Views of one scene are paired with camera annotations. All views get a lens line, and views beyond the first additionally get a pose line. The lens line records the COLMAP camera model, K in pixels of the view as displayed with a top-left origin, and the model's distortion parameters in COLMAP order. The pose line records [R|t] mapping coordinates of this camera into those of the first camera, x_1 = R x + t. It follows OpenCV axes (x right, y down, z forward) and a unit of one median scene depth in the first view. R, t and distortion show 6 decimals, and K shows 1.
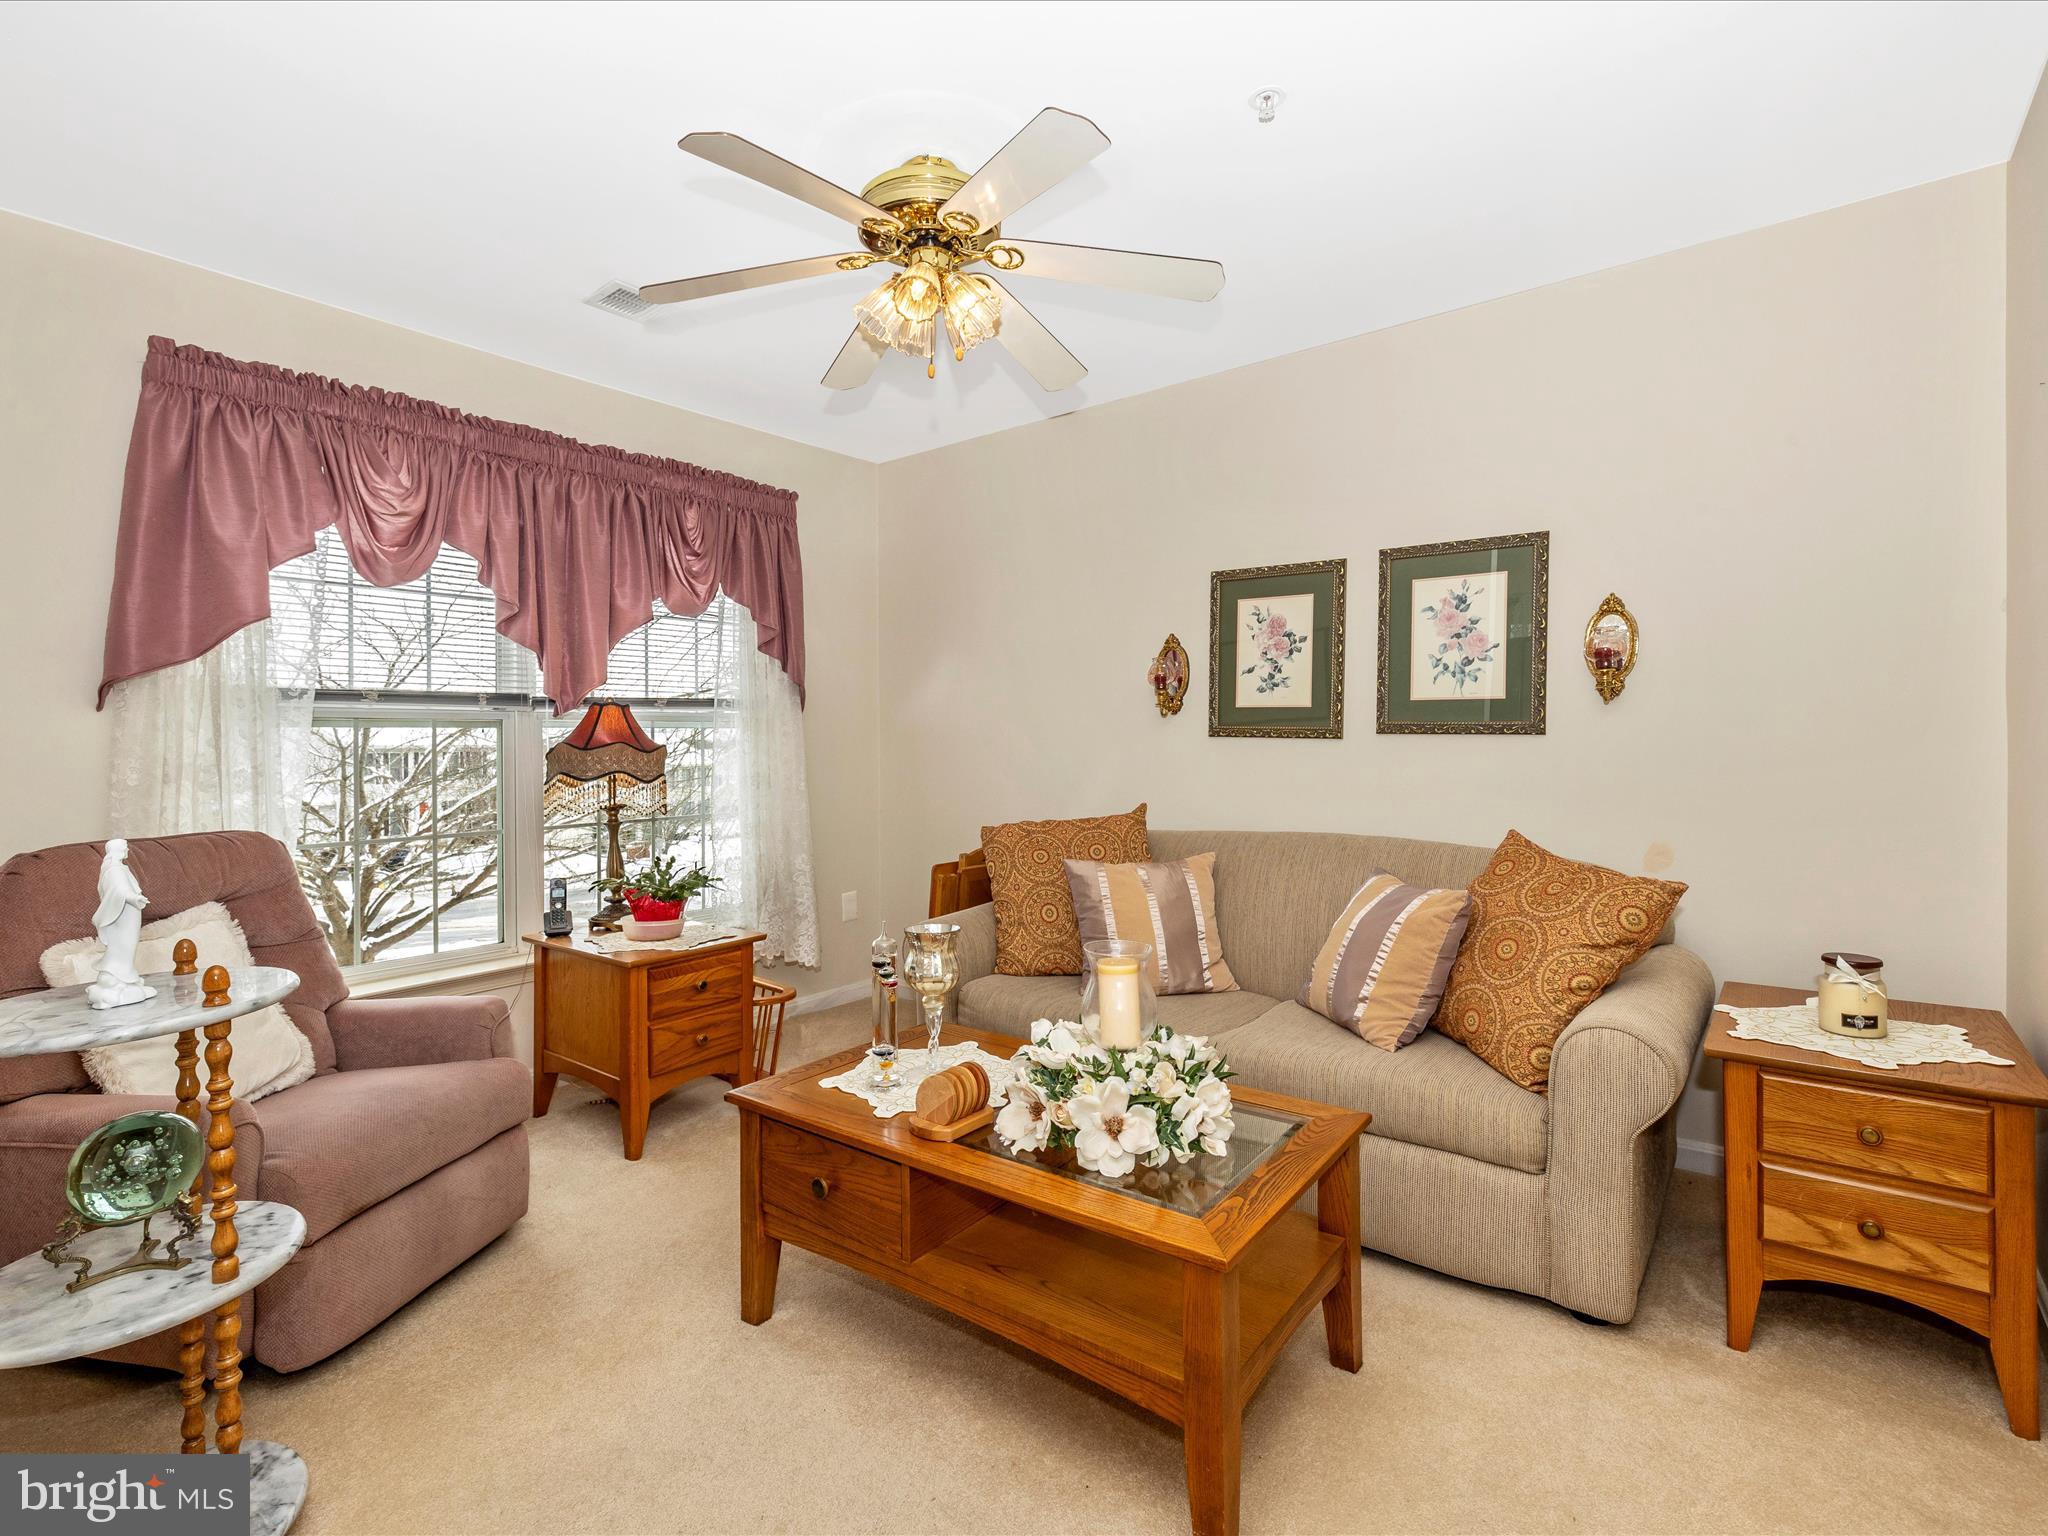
lens RADIAL K [[972.6, 0, 1028.5], [0, 972.6, 725.0], [0, 0, 1]] dist [0.000786, 0.000200]
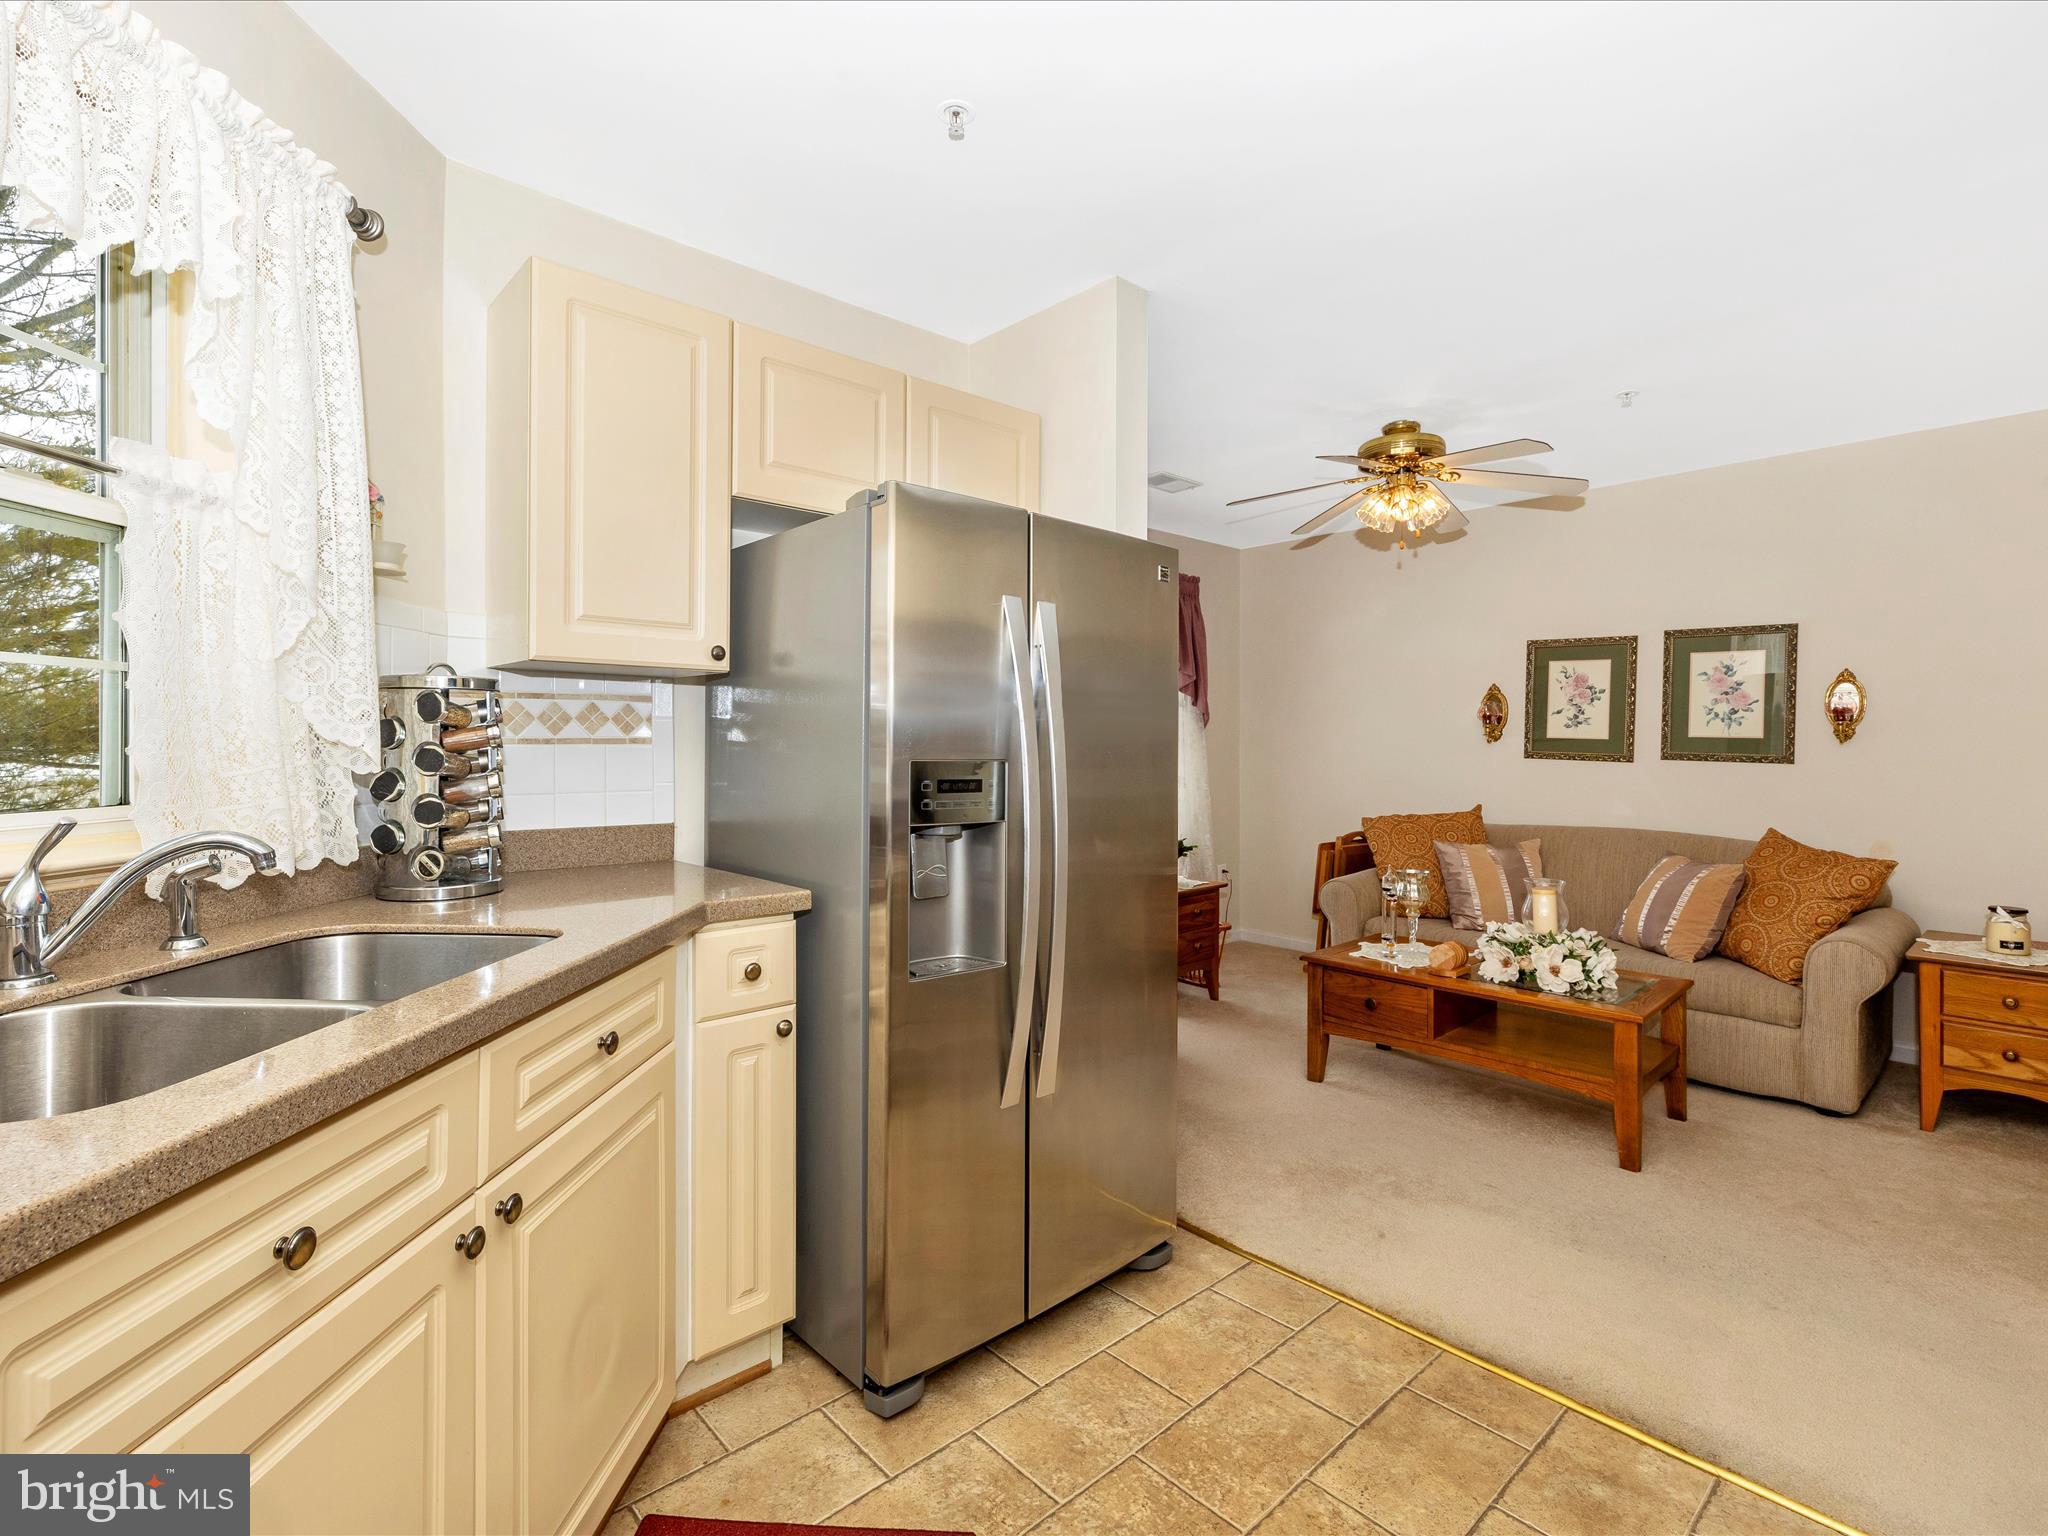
lens RADIAL K [[968.3, 0, 1040.1], [0, 968.3, 715.9], [0, 0, 1]] dist [-0.000209, 0.001251]
pose [[0.988594, 0.014297, -0.149926, -0.403133], [-0.016025, 0.999818, -0.010323, -0.031805], [0.149751, 0.012608, 0.988643, -0.659802]]
